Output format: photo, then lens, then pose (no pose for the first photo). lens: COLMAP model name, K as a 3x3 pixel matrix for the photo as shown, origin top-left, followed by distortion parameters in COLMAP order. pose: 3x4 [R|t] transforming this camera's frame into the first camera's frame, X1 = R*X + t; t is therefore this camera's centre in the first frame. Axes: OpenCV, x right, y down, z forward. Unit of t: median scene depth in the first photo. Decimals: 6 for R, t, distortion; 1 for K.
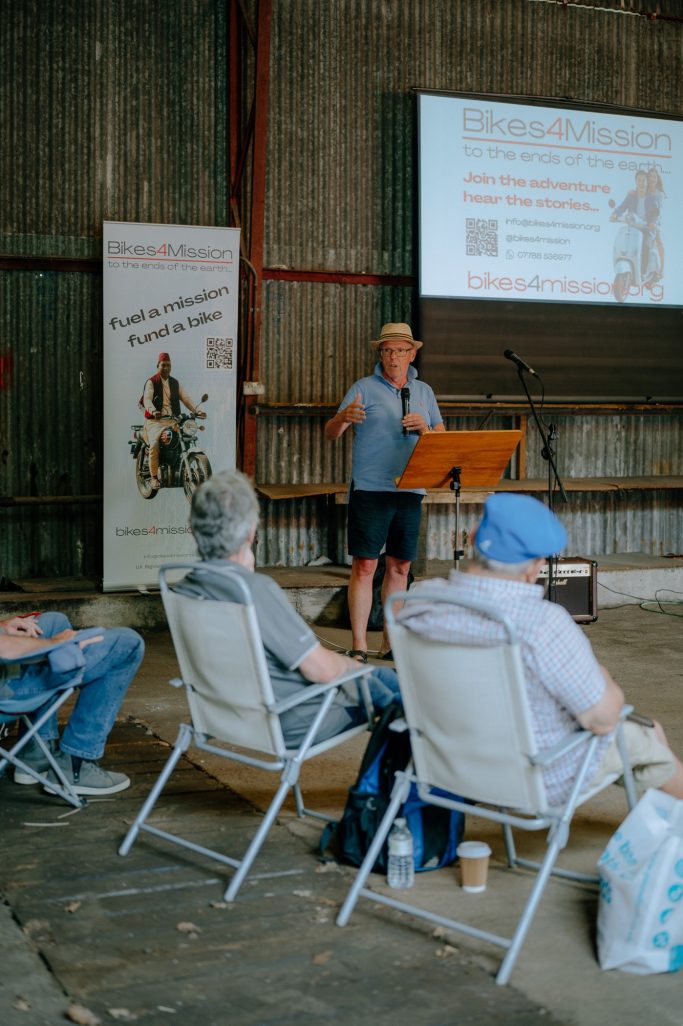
lens RADIAL K [[1595.9, 0, 341.5], [0, 1595.9, 513.0], [0, 0, 1]] dist [0.017322, -0.206195]
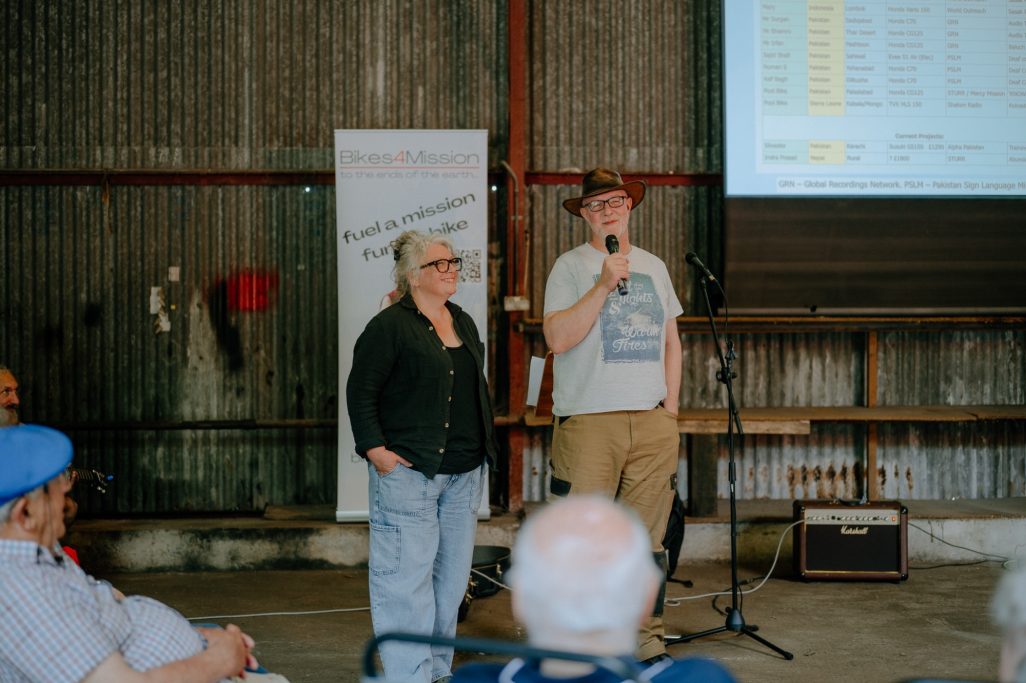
lens RADIAL K [[1595.9, 0, 513.0], [0, 1595.9, 341.5], [0, 0, 1]] dist [0.017322, -0.206195]
pose [[0.925296, -0.004783, -0.379217, 0.280430], [-0.017136, 0.998372, -0.054406, -0.006659], [0.378859, 0.056840, 0.923707, 0.154408]]
